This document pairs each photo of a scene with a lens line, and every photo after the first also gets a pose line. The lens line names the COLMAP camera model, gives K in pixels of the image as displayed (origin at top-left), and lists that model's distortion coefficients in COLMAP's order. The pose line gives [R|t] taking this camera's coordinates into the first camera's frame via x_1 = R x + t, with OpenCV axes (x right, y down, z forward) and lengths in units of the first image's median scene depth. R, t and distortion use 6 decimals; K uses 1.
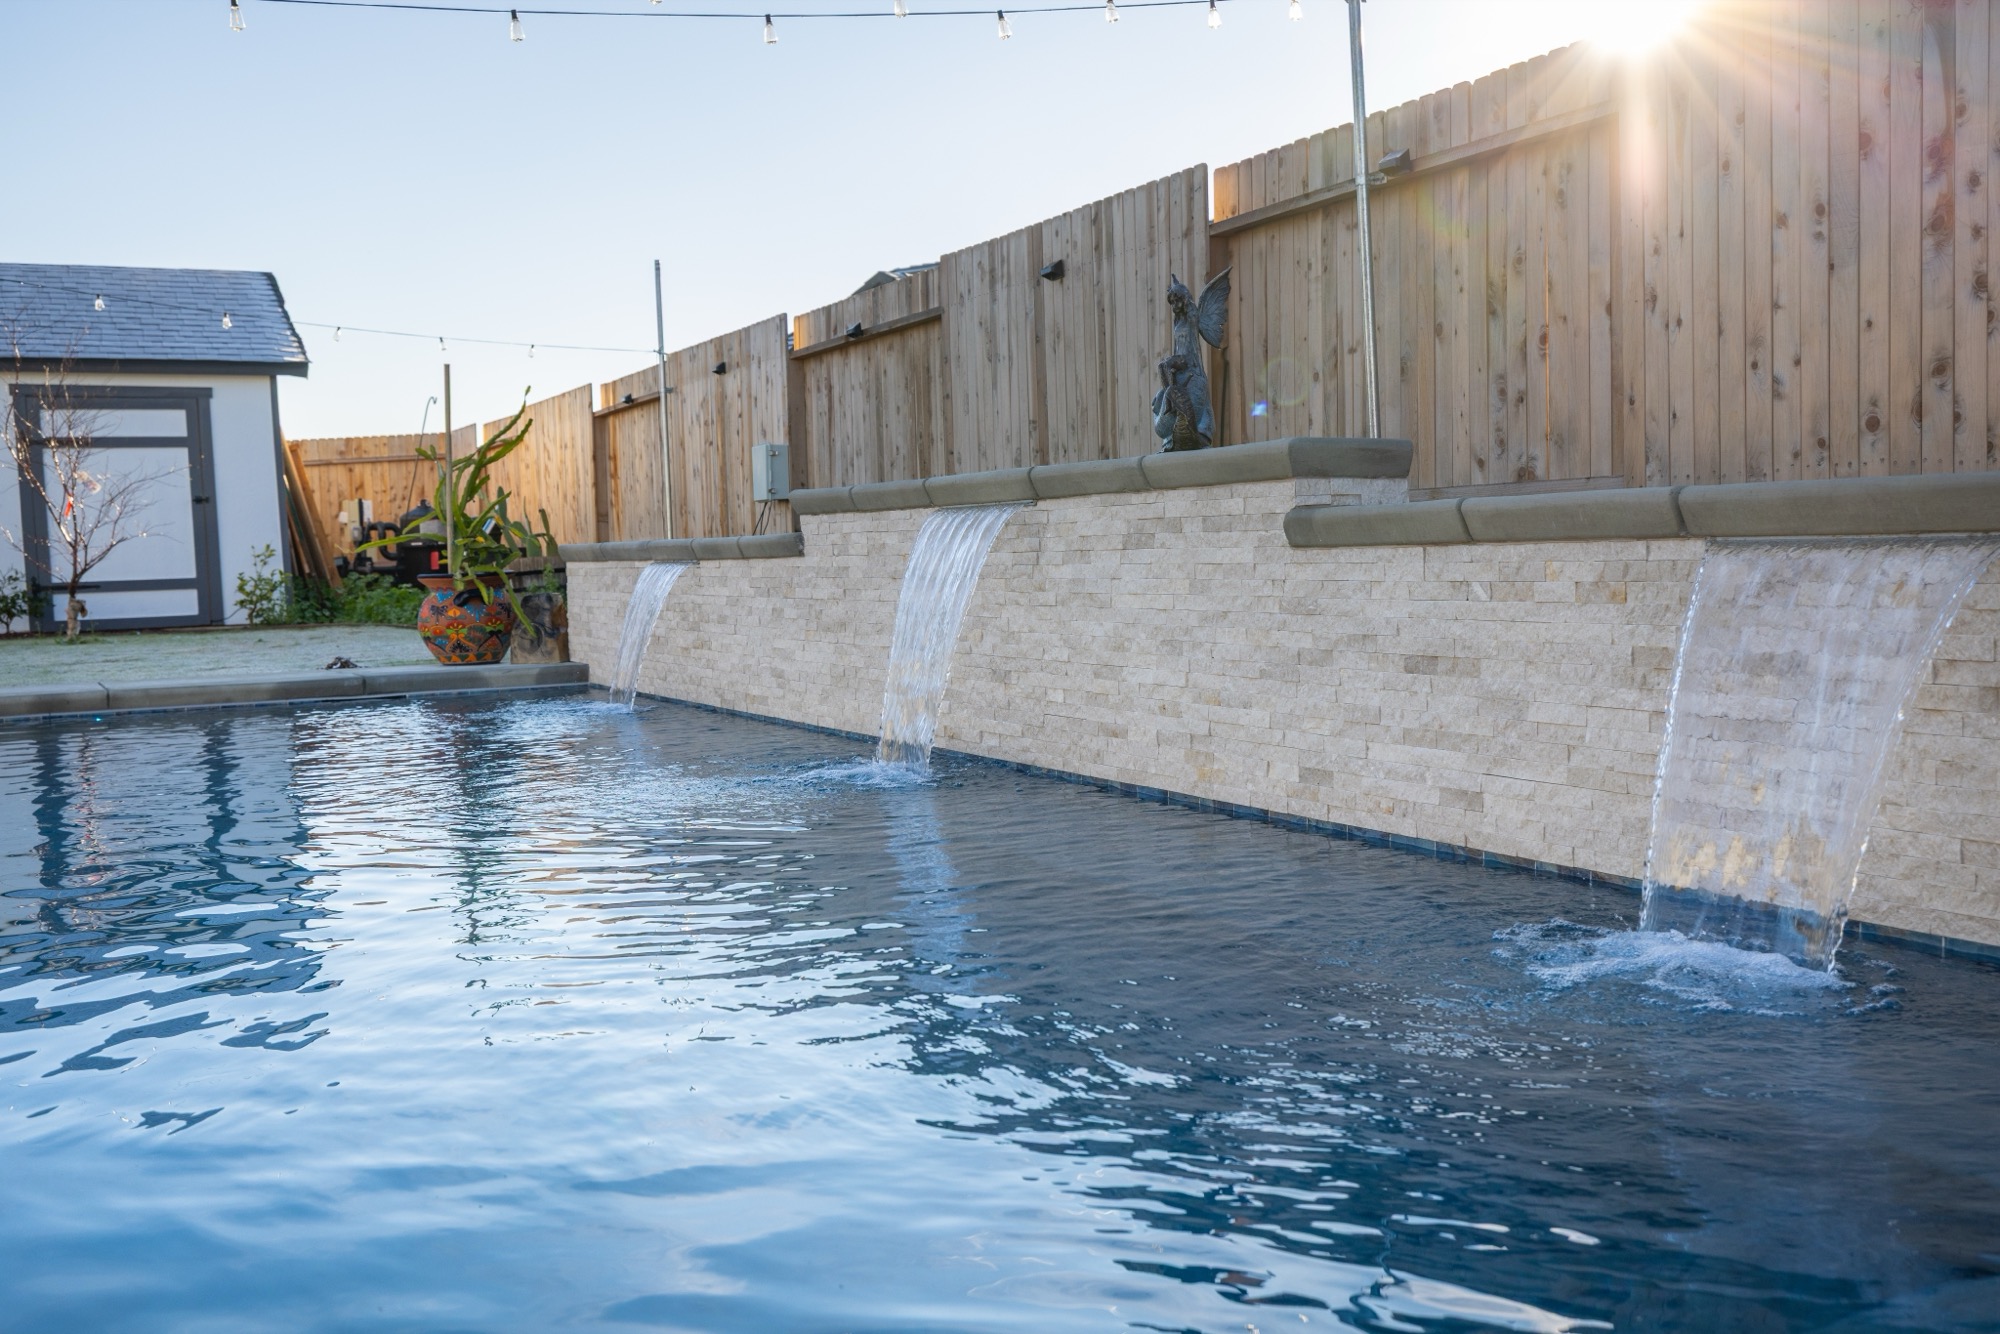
lens RADIAL K [[1935.8, 0, 1000.0], [0, 1935.8, 667.0], [0, 0, 1]] dist [-0.002759, -0.007844]
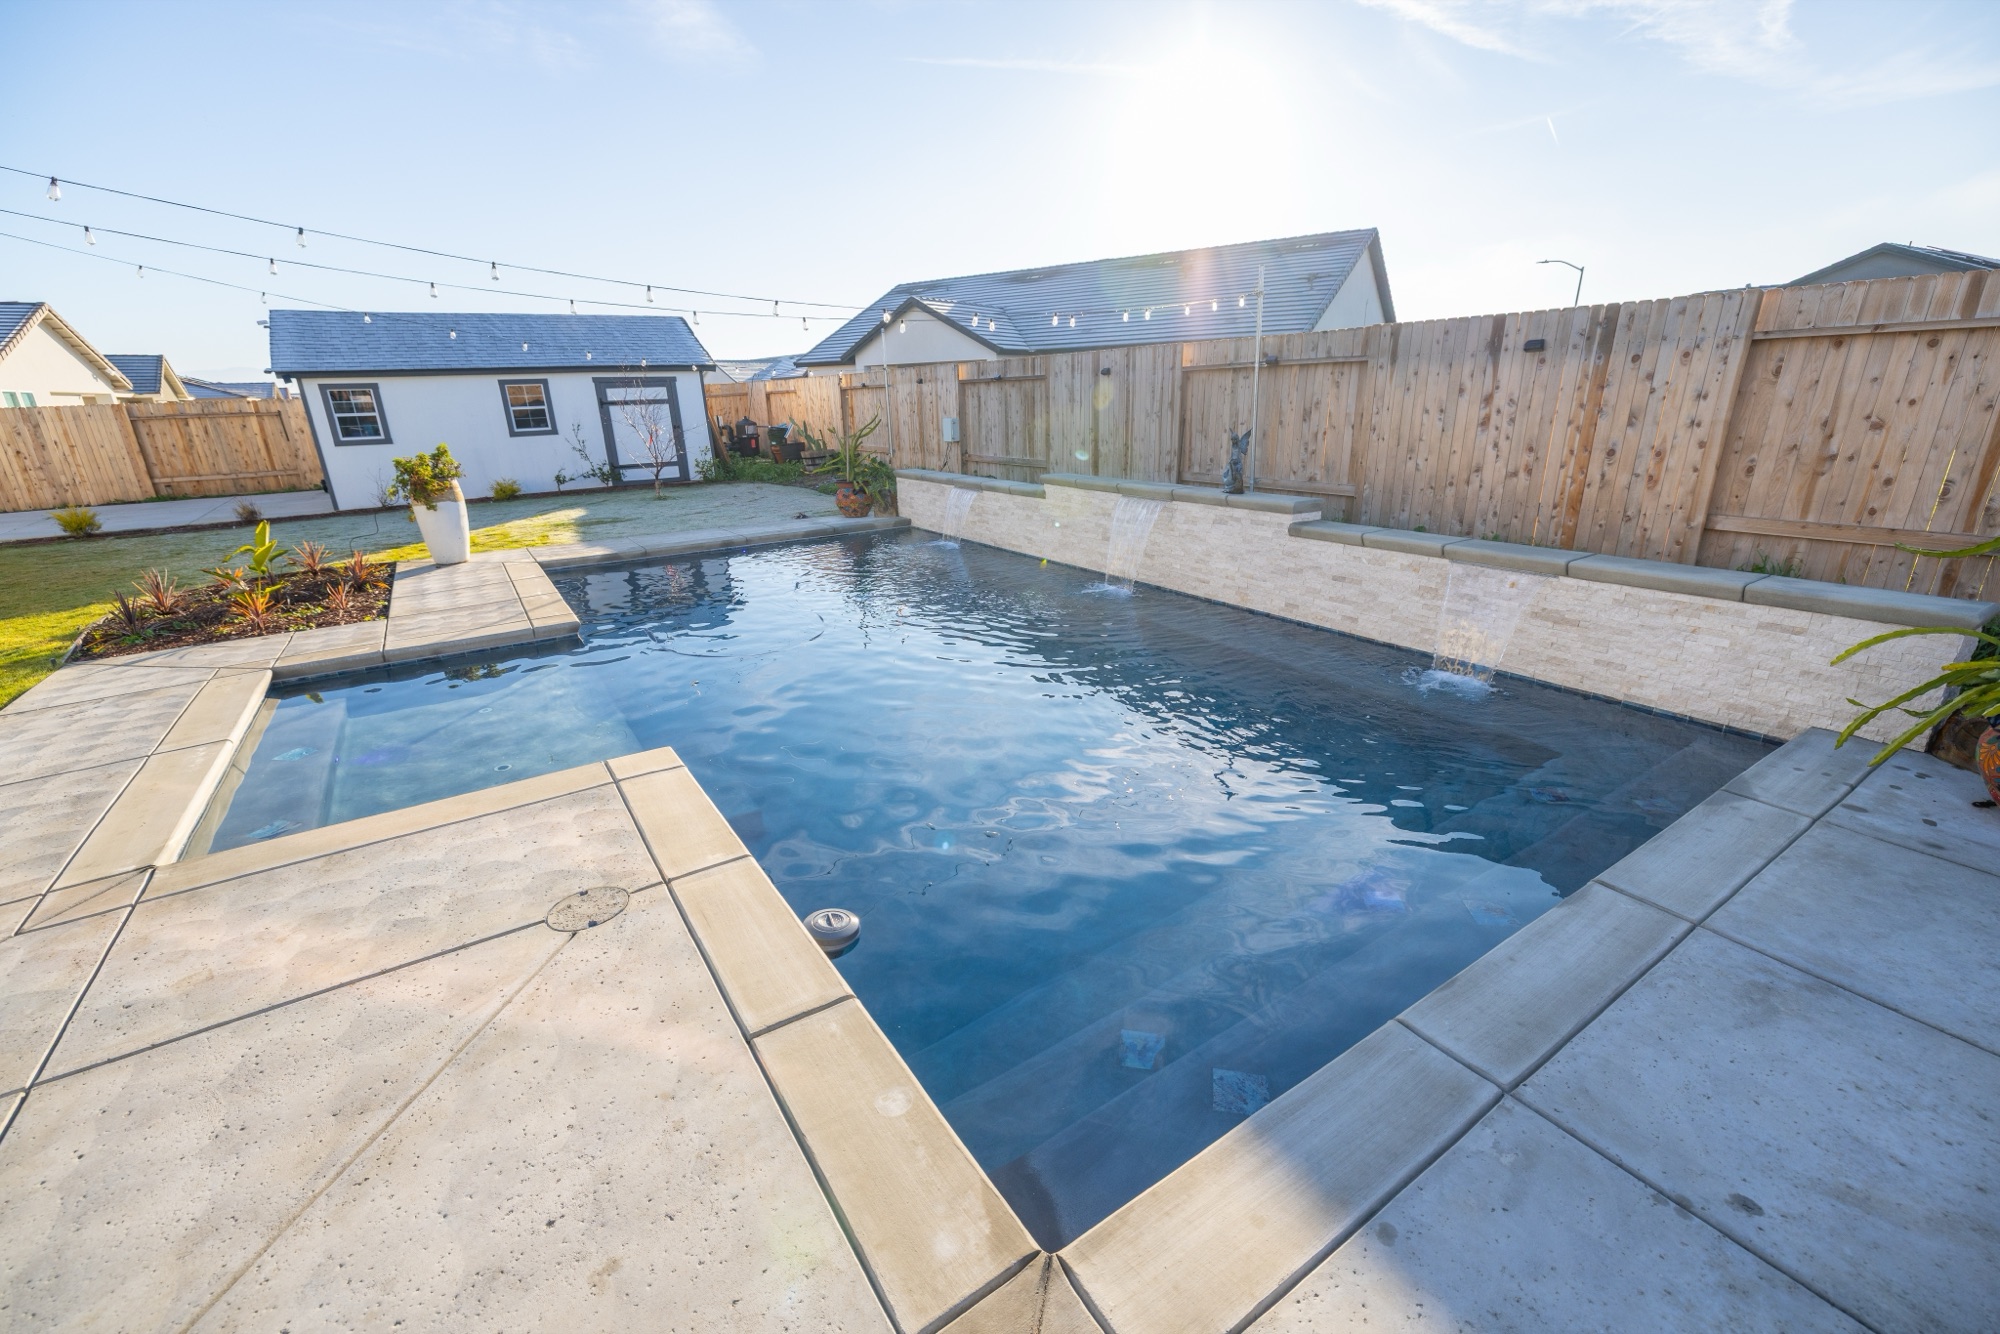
lens RADIAL K [[832.9, 0, 1003.6], [0, 832.9, 676.4], [0, 0, 1]] dist [-0.001053, 0.000093]
pose [[0.994288, -0.031029, 0.102119, -0.381594], [0.003603, 0.966018, 0.258449, -0.157843], [-0.106668, -0.256604, 0.960612, -0.279502]]
